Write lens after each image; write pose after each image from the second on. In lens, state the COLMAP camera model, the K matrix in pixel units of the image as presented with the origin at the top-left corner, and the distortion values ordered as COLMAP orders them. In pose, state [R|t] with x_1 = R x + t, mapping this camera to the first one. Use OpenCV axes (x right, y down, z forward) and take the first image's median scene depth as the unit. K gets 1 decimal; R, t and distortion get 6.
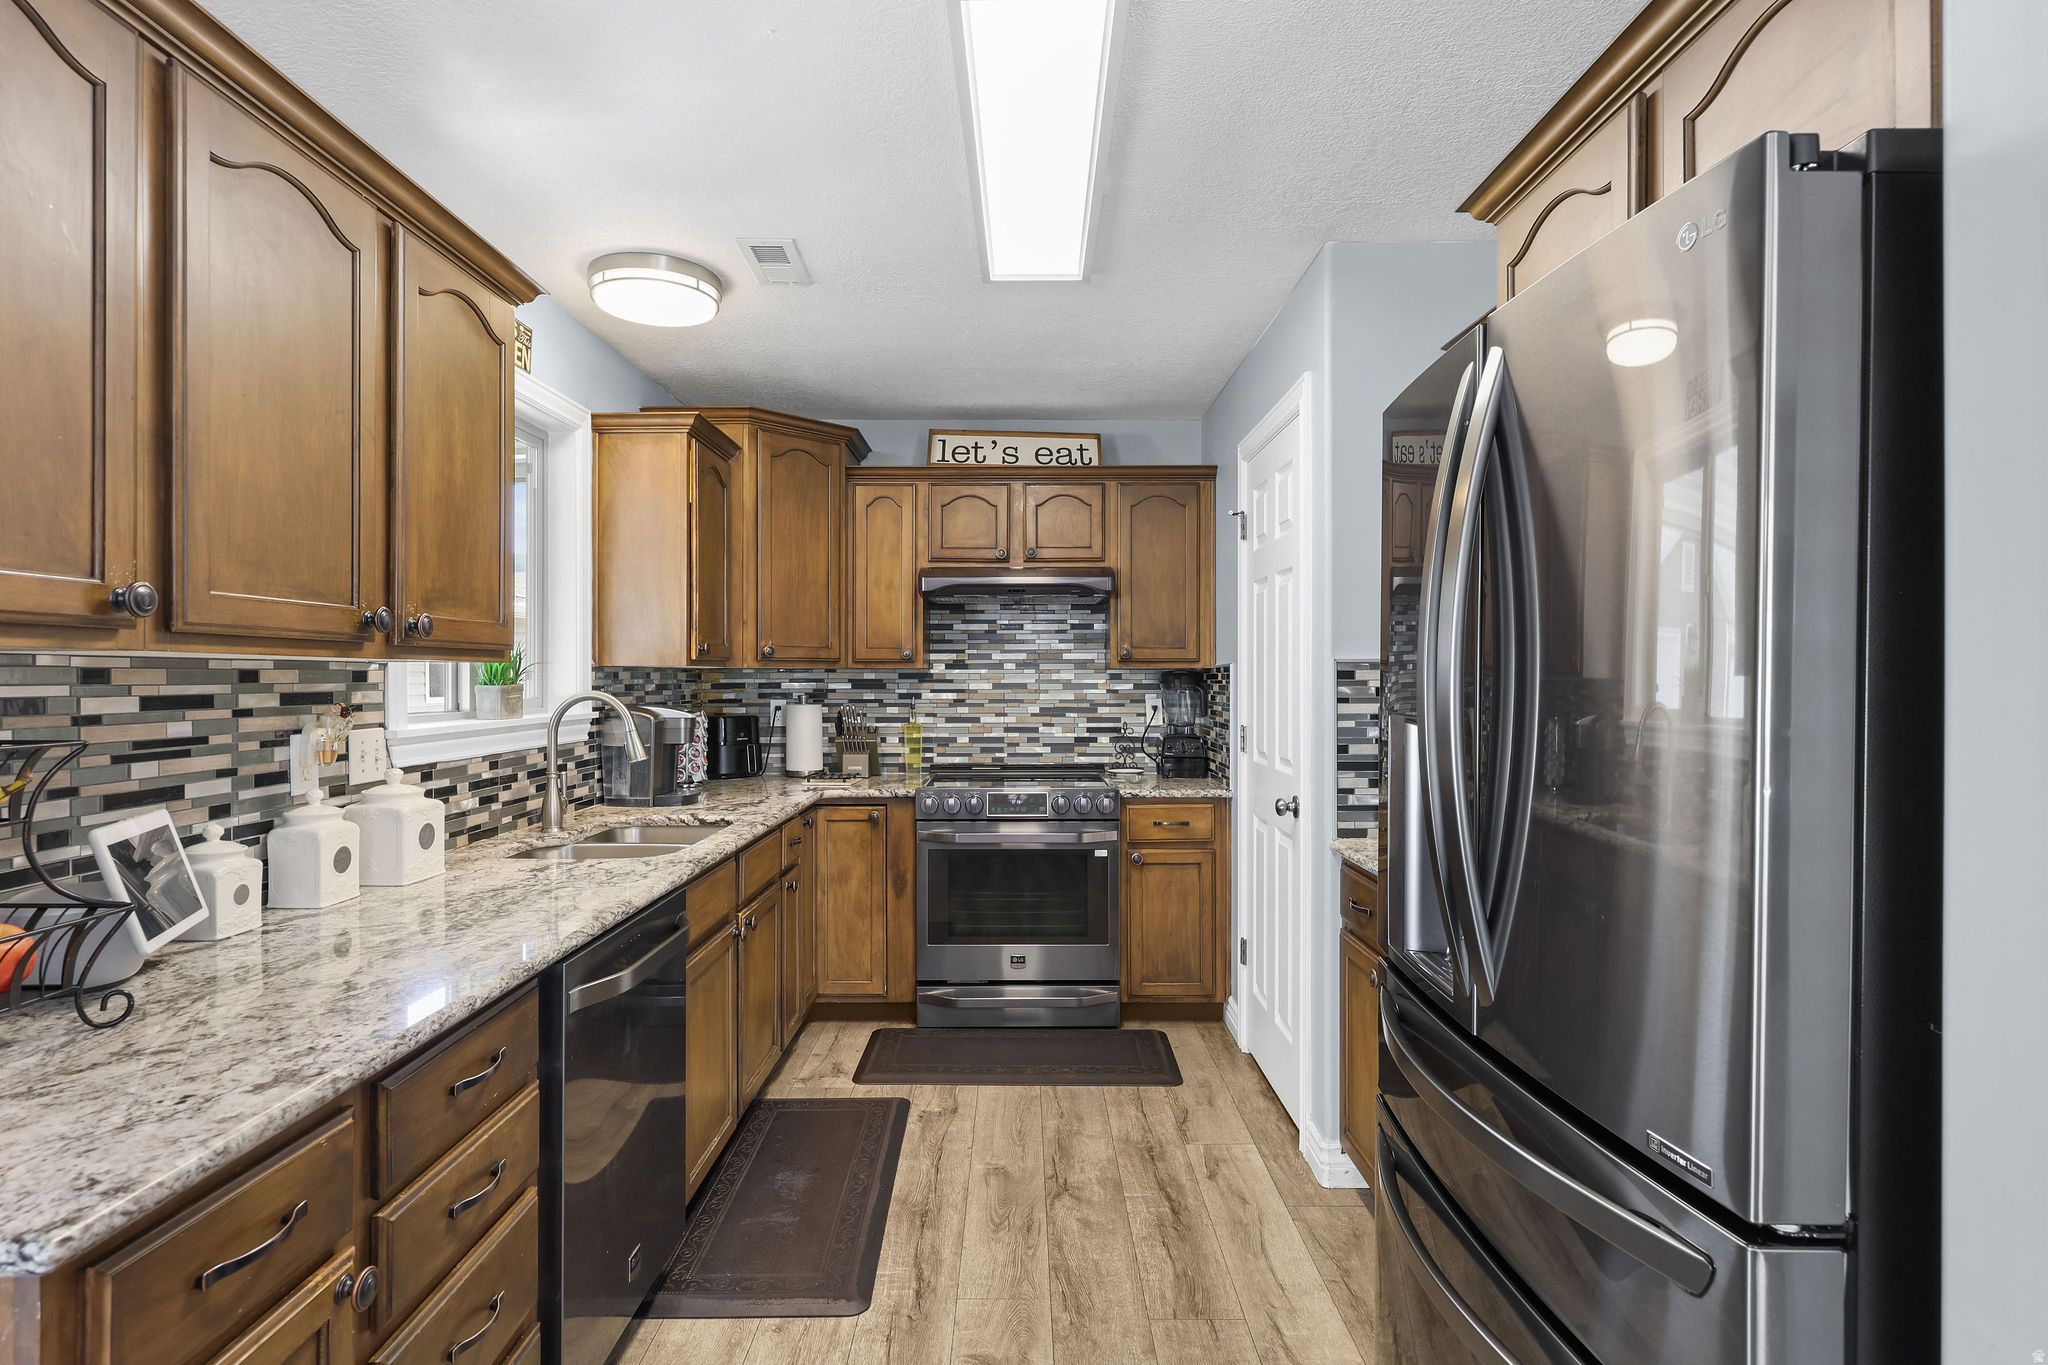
lens RADIAL K [[1019.1, 0, 1015.1], [0, 1019.1, 678.1], [0, 0, 1]] dist [0.001940, -0.000255]
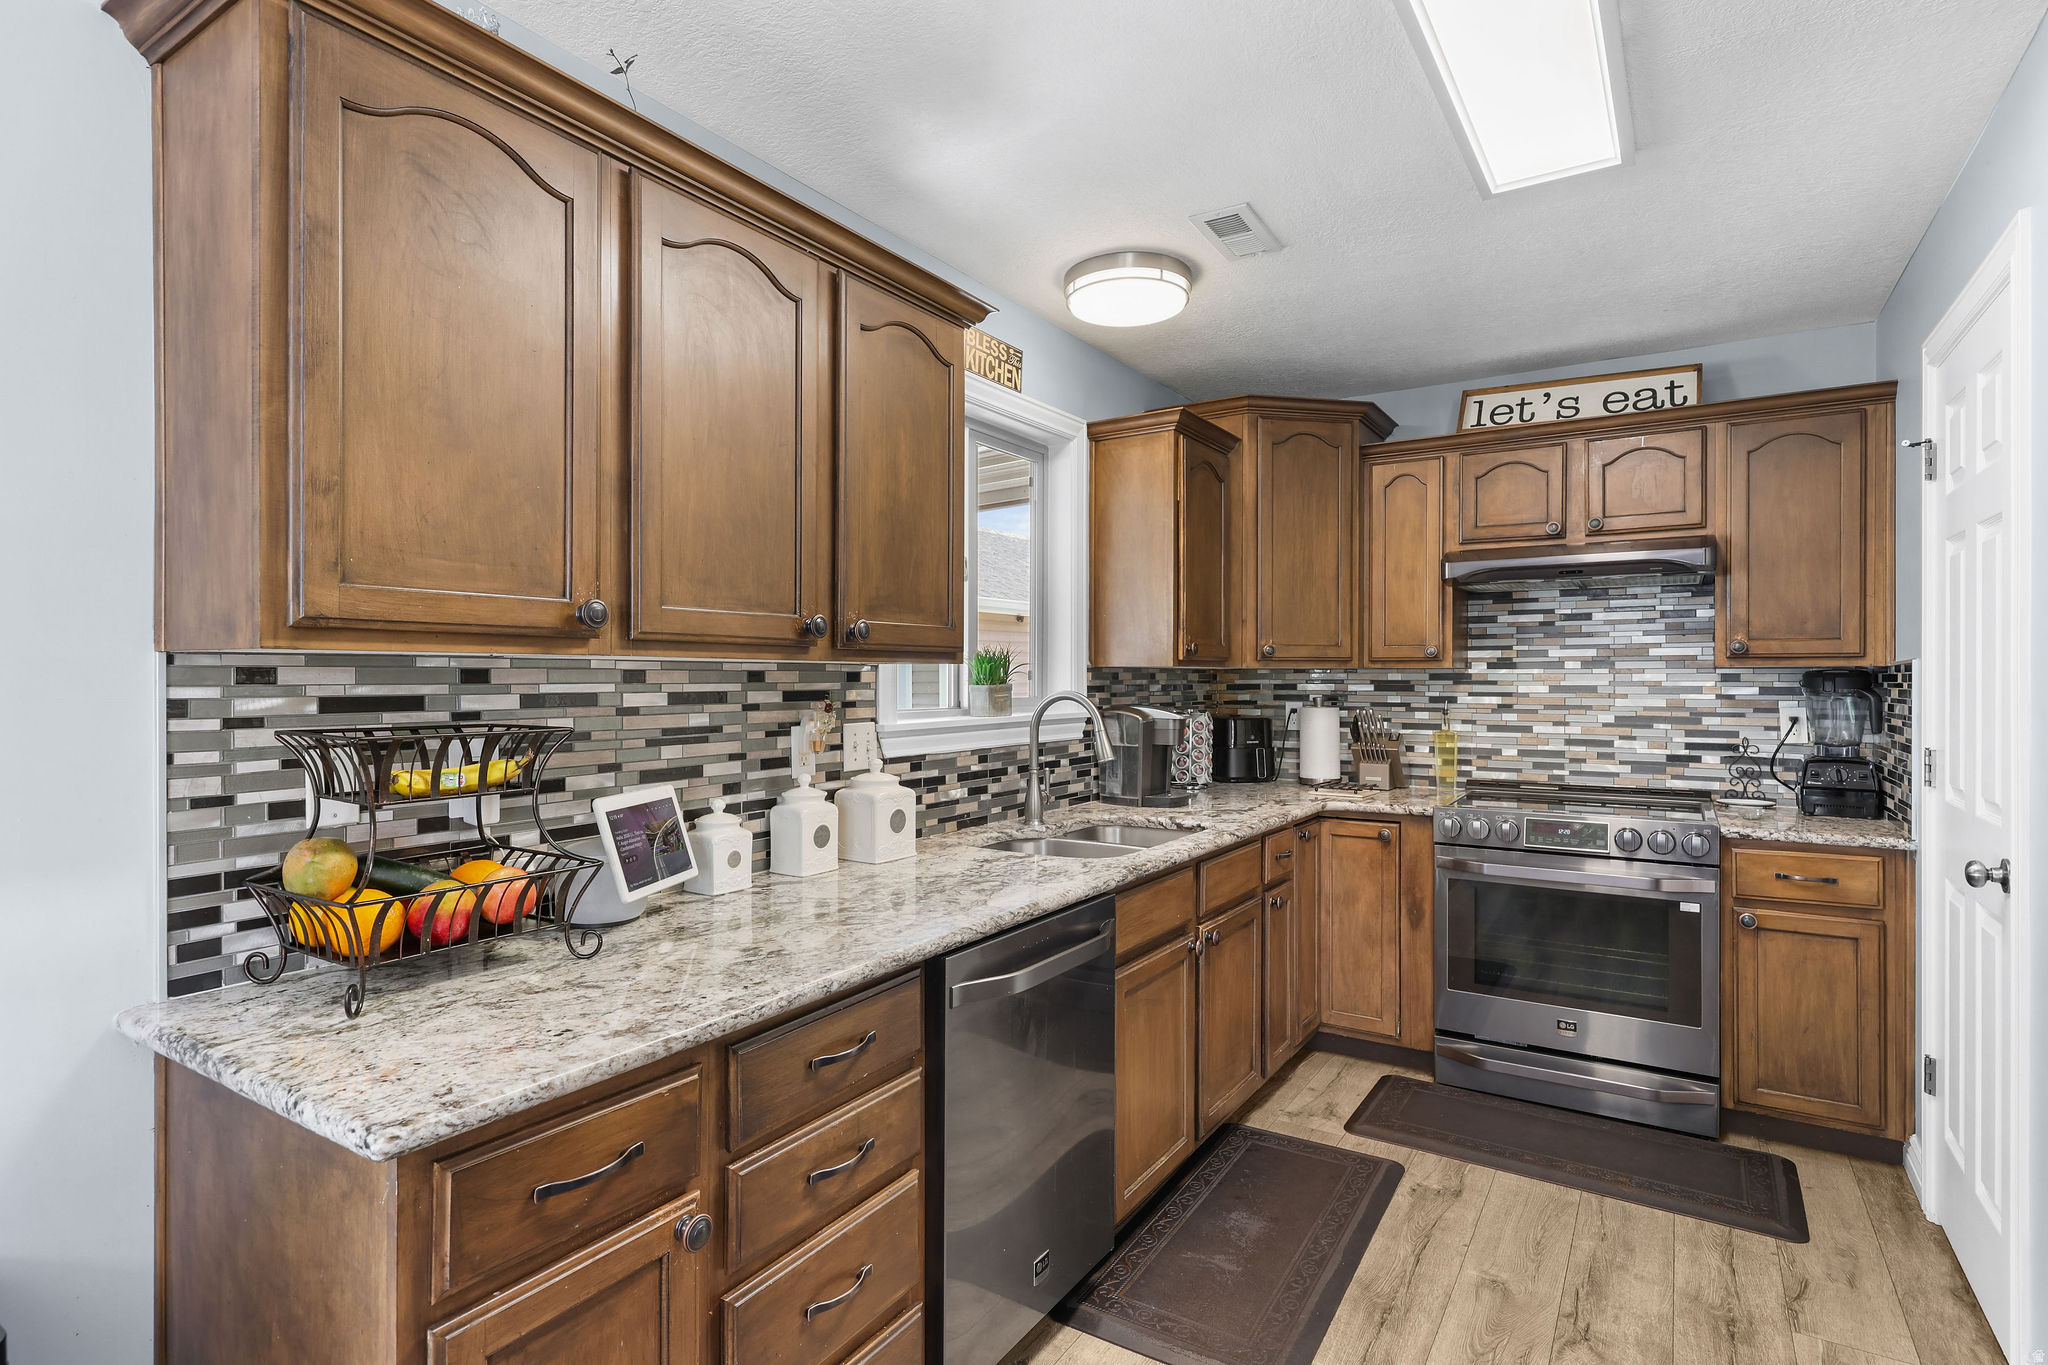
lens RADIAL K [[1019.1, 0, 1015.1], [0, 1019.1, 678.1], [0, 0, 1]] dist [0.001940, -0.000255]
pose [[0.840818, 0.001136, -0.541316, 0.079053], [-0.001644, 0.999999, -0.000456, 0.000041], [0.541315, 0.001273, 0.840819, 0.084261]]
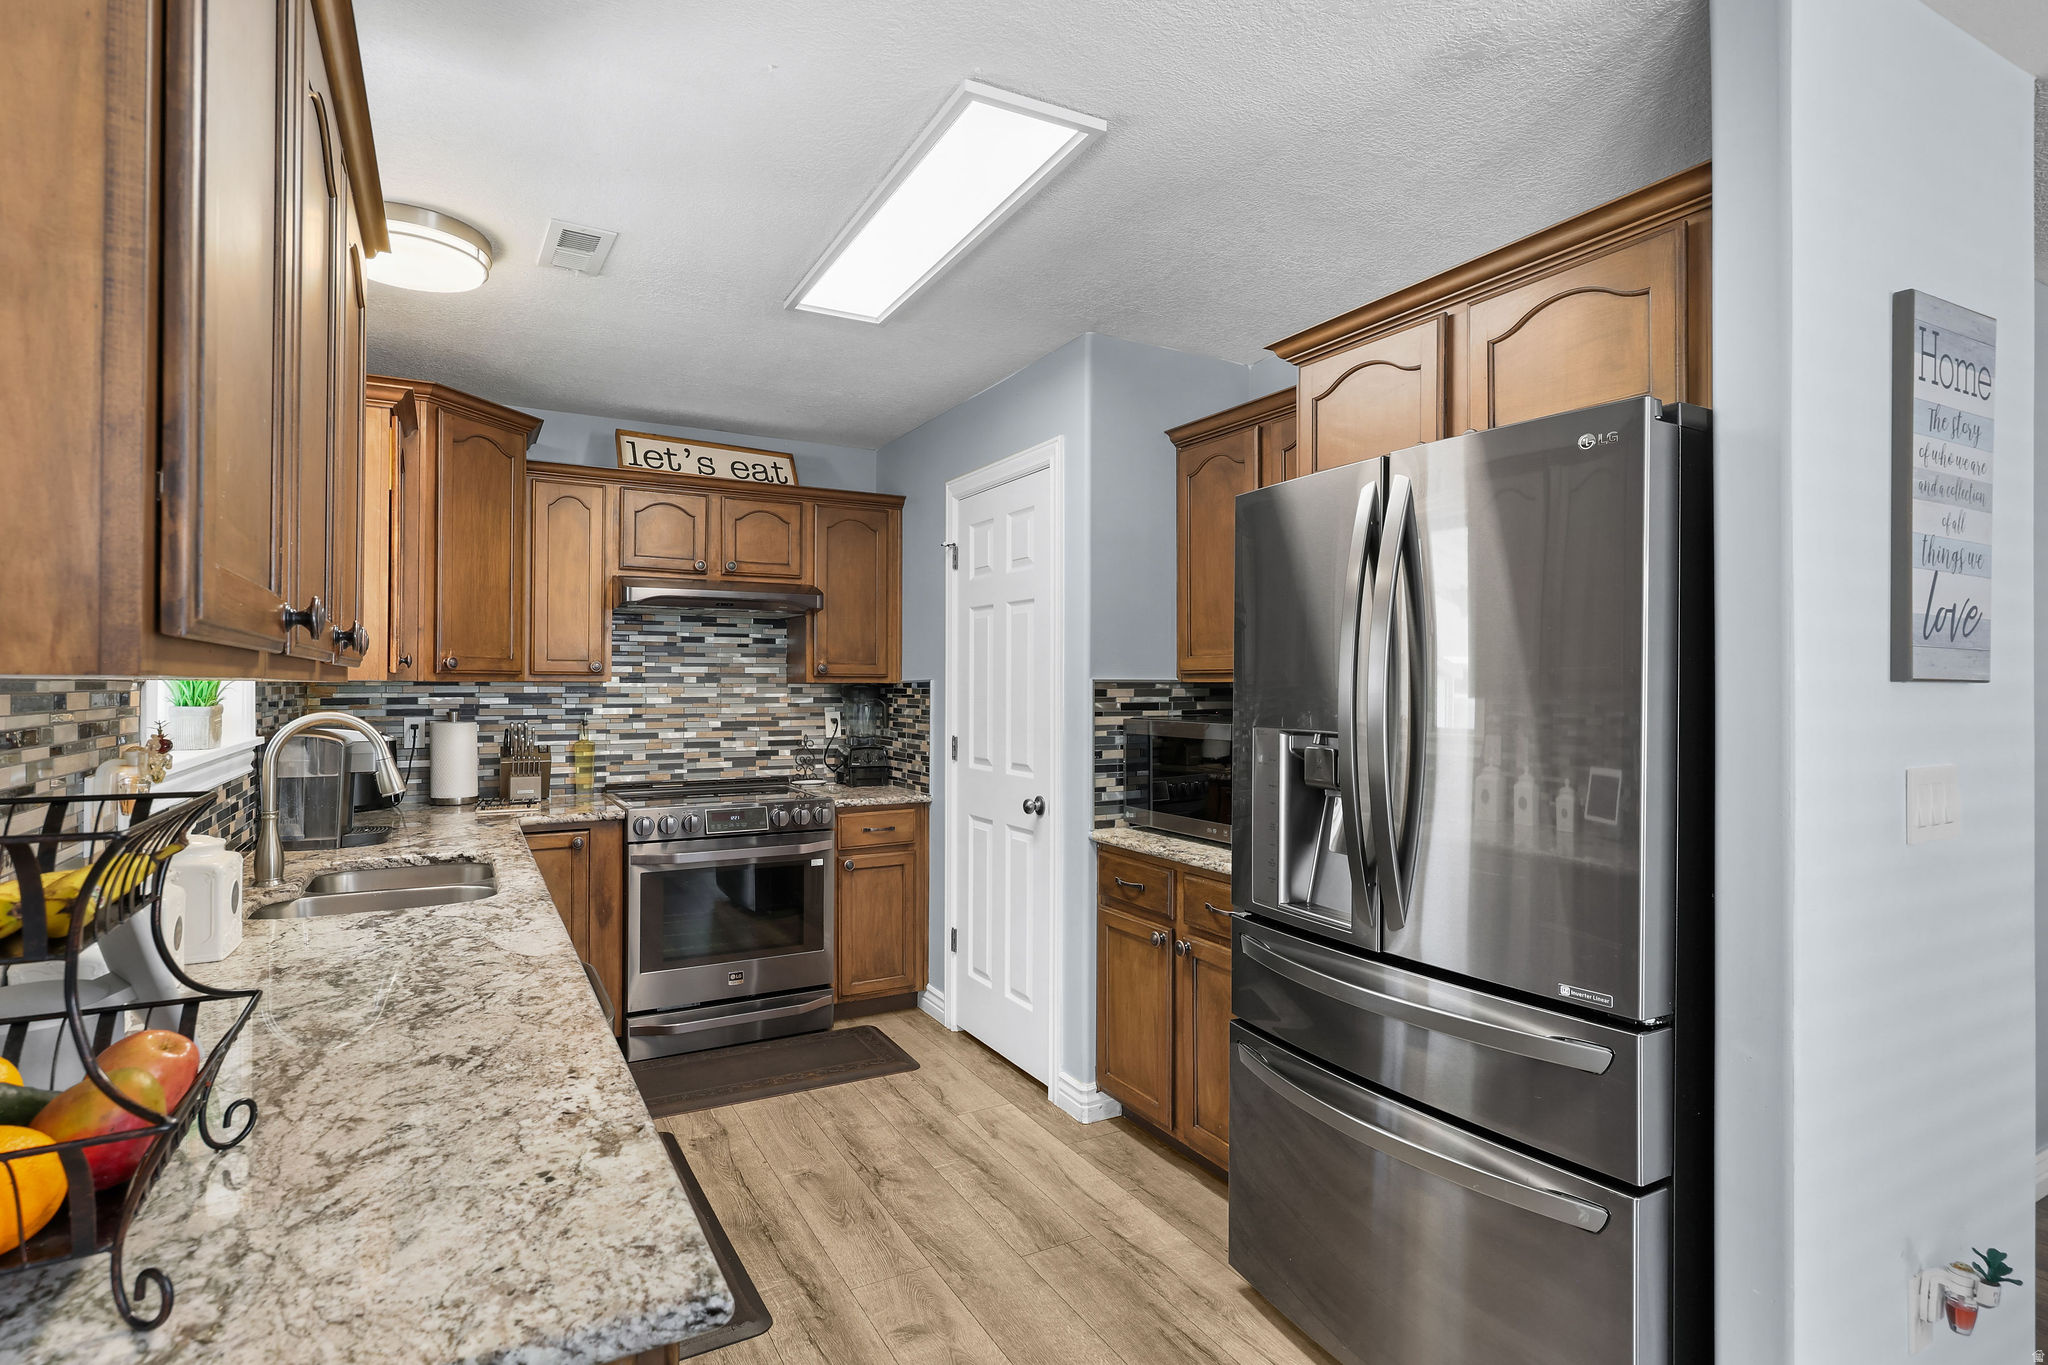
lens RADIAL K [[1015.0, 0, 1013.9], [0, 1015.0, 677.5], [0, 0, 1]] dist [0.000011, 0.000029]
pose [[0.875469, 0.006824, 0.483226, -0.261040], [-0.002789, 0.999955, -0.009068, -0.007734], [-0.483266, 0.006591, 0.875449, 0.000196]]
